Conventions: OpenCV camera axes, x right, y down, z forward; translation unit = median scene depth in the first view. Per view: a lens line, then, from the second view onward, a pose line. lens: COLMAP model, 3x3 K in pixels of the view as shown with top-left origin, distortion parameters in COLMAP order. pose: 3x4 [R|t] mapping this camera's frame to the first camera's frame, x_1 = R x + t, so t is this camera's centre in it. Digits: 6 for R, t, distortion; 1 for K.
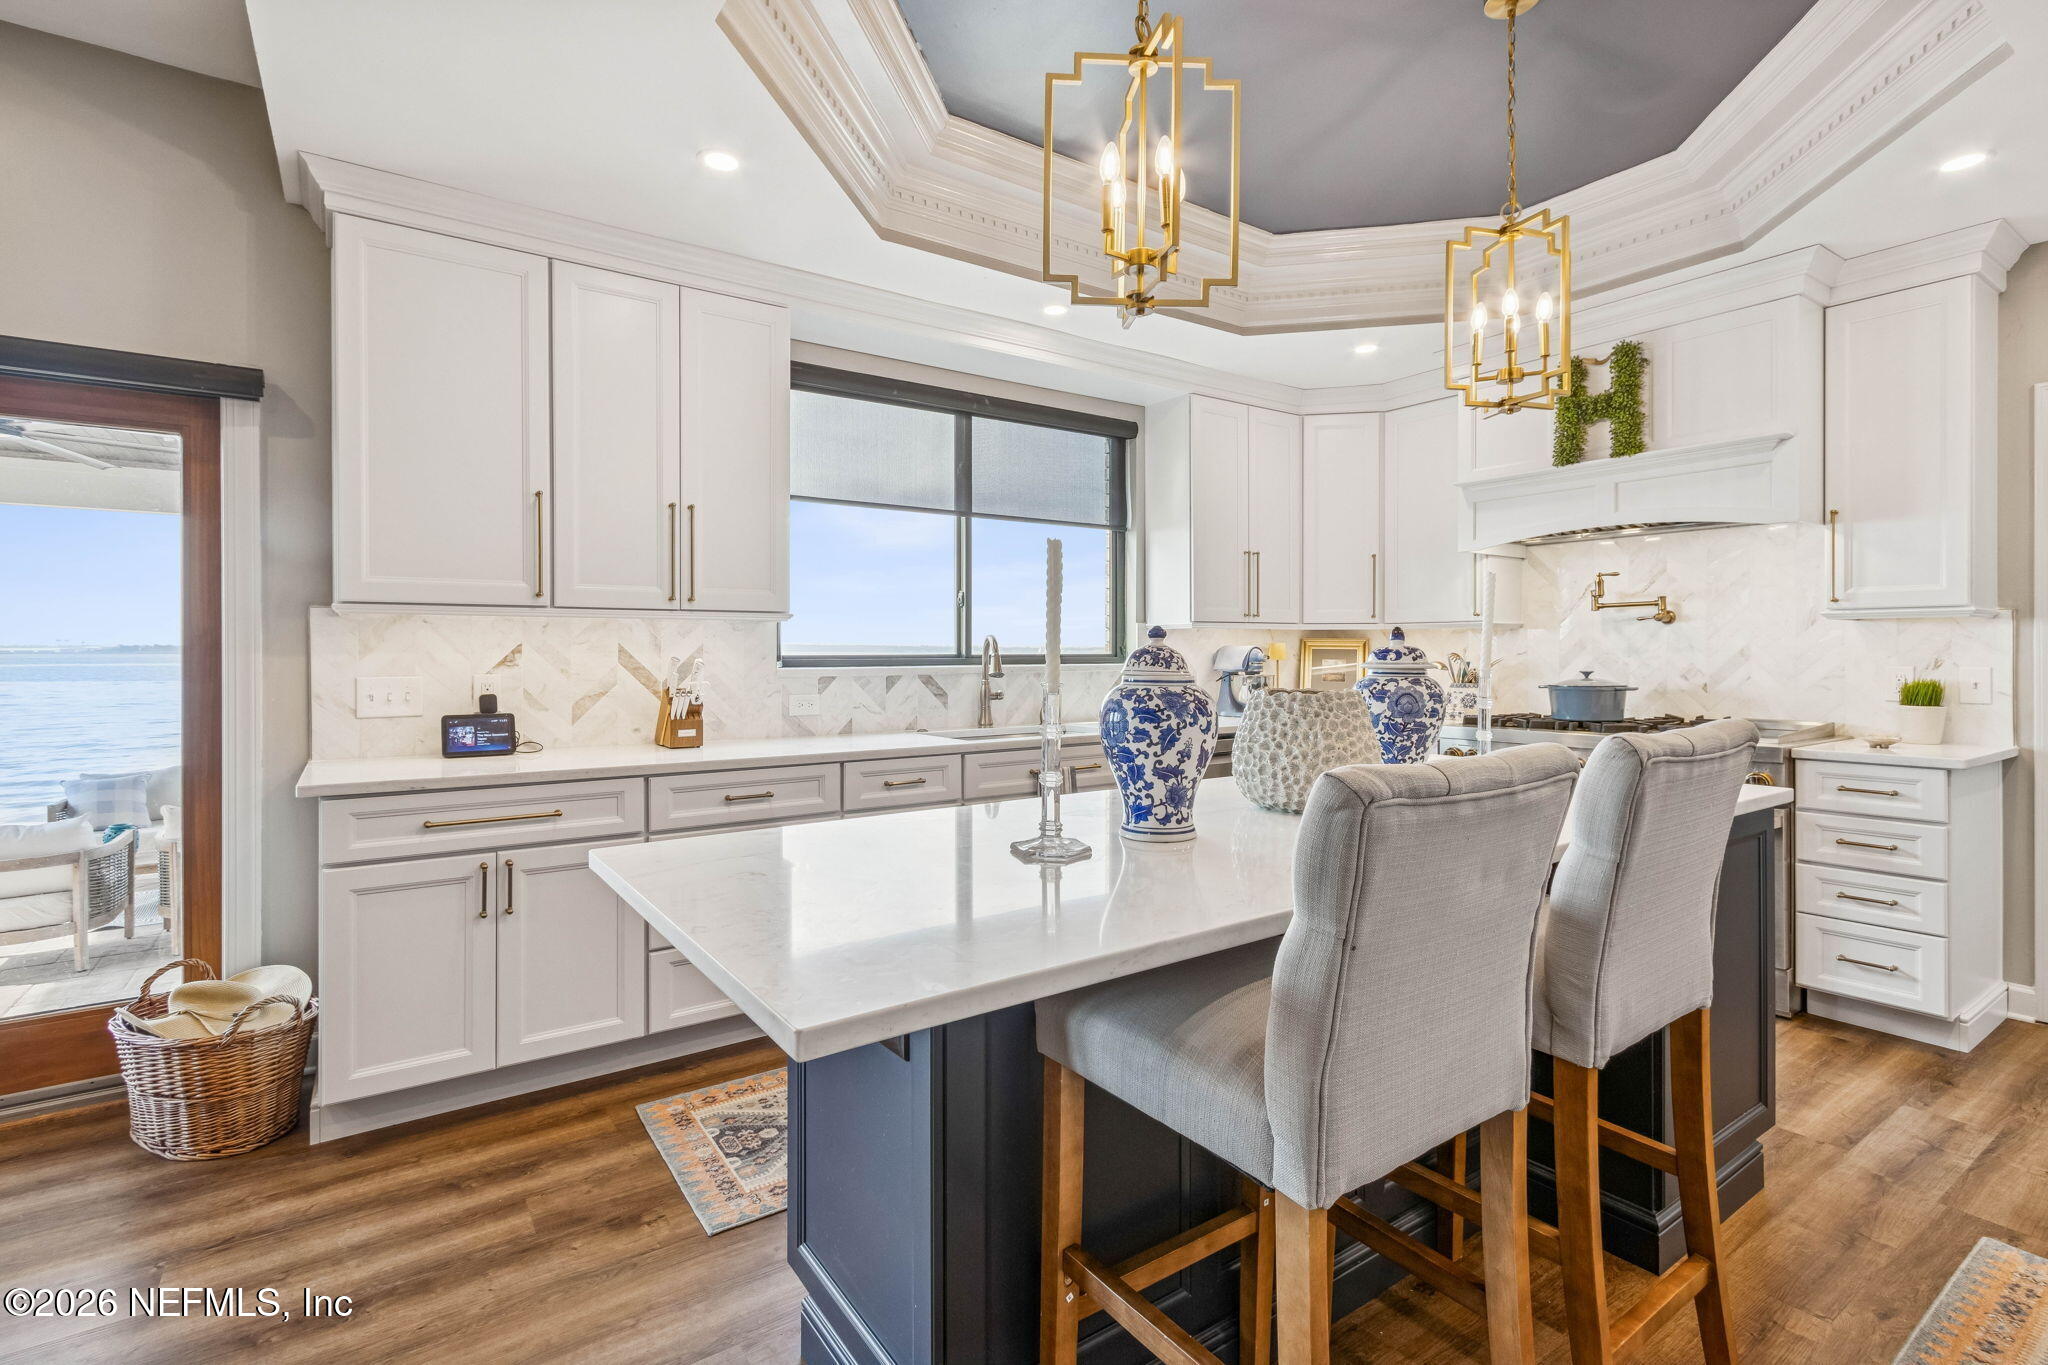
lens RADIAL K [[950.2, 0, 1040.9], [0, 950.2, 653.5], [0, 0, 1]] dist [0.006343, -0.003172]
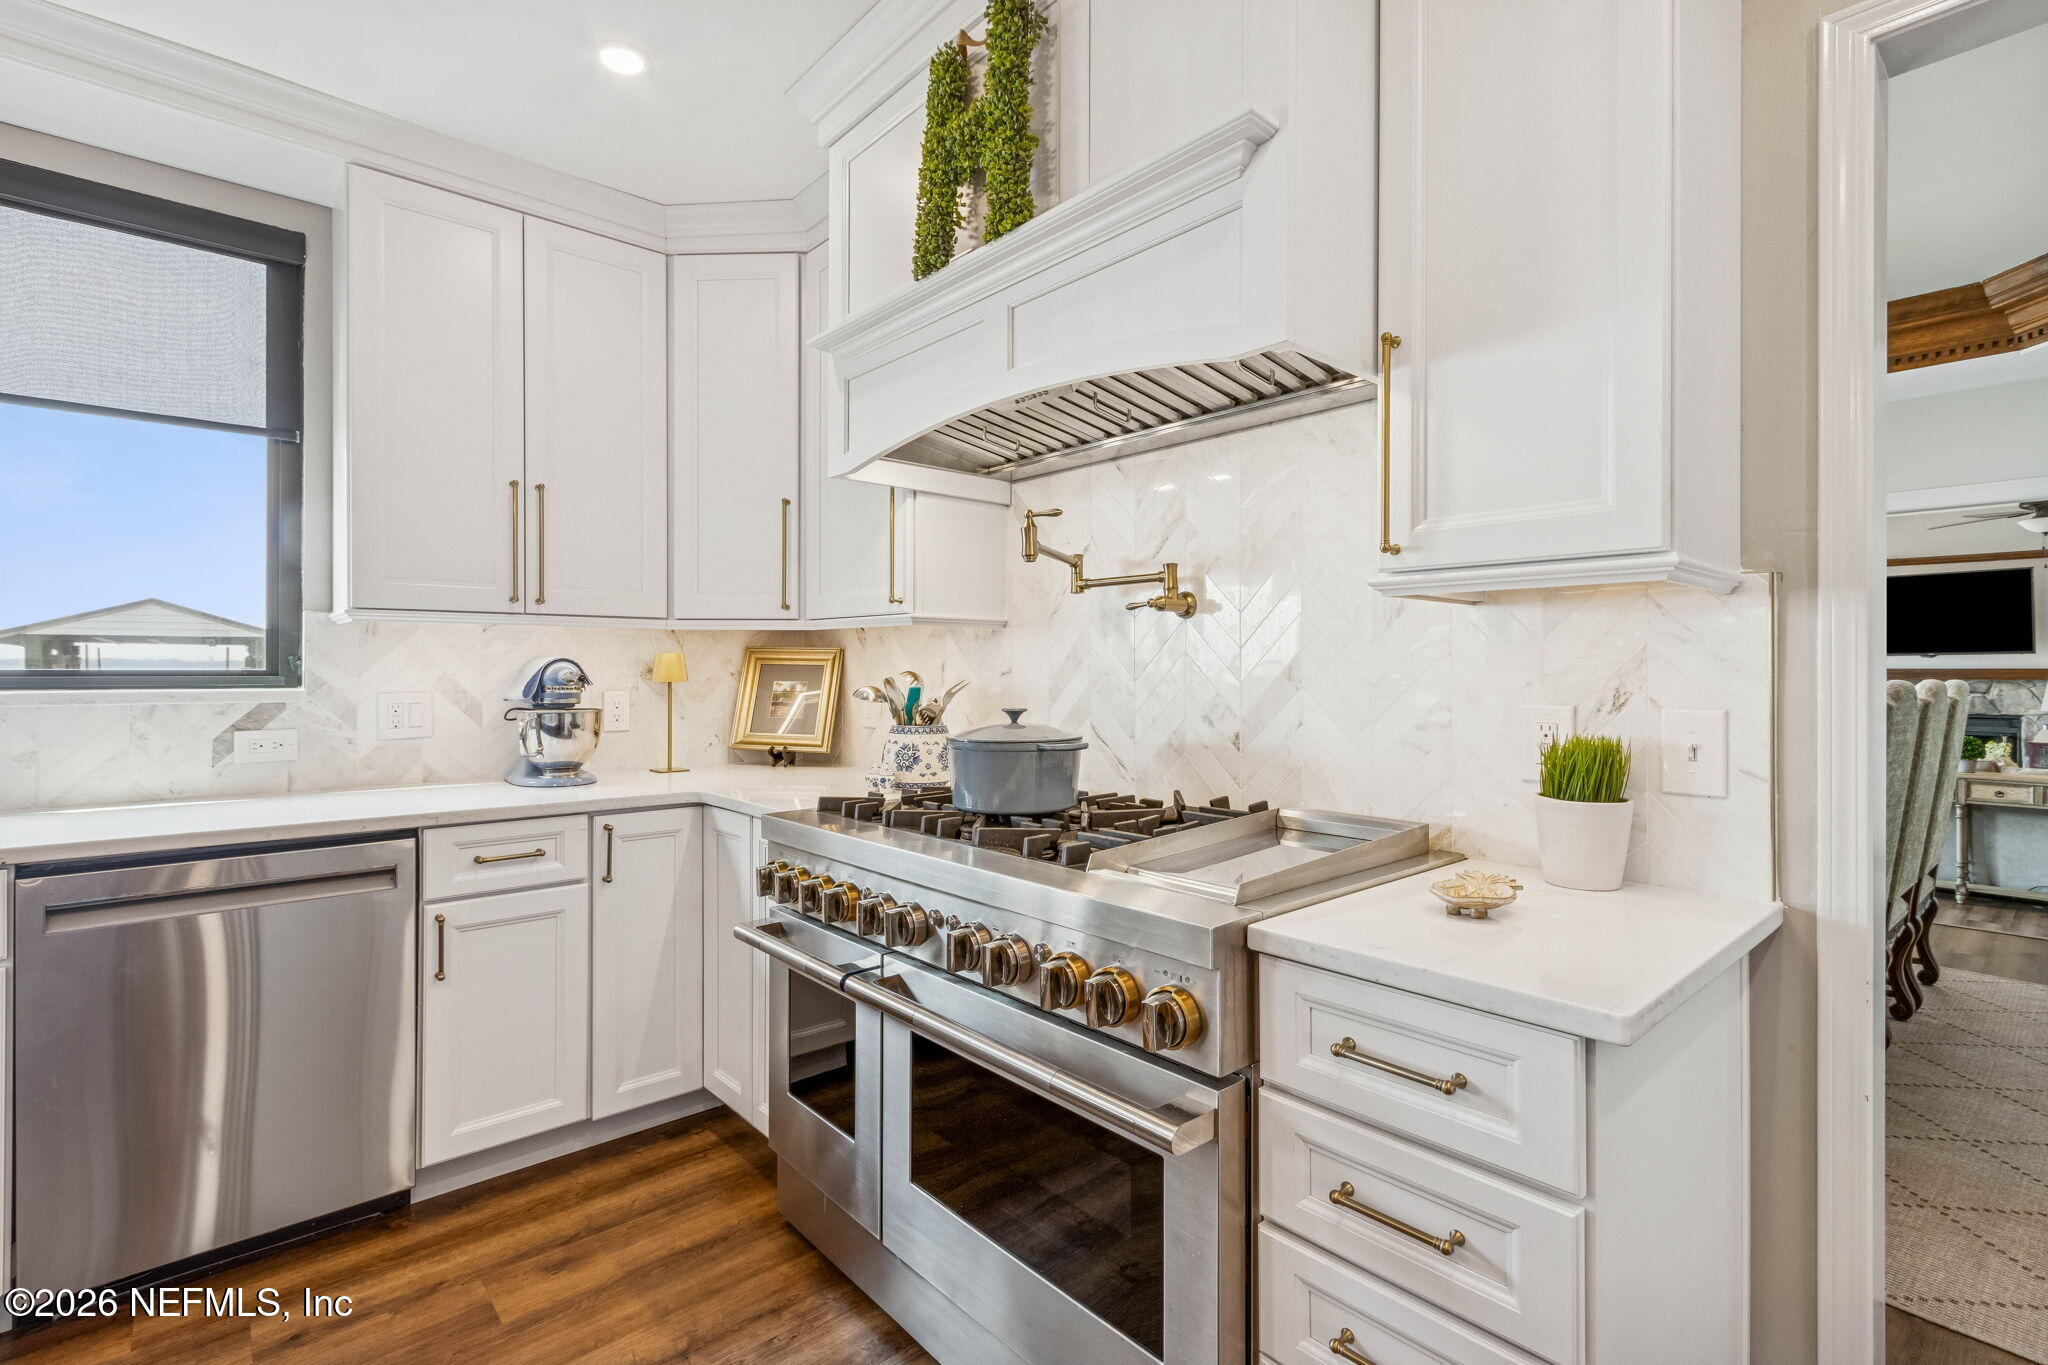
lens RADIAL K [[950.2, 0, 1031.7], [0, 950.2, 662.3], [0, 0, 1]] dist [0.006343, -0.003172]
pose [[0.992778, -0.000656, 0.119965, 0.284144], [0.000221, 0.999993, 0.003640, -0.004042], [-0.119967, -0.003587, 0.992771, 0.273981]]
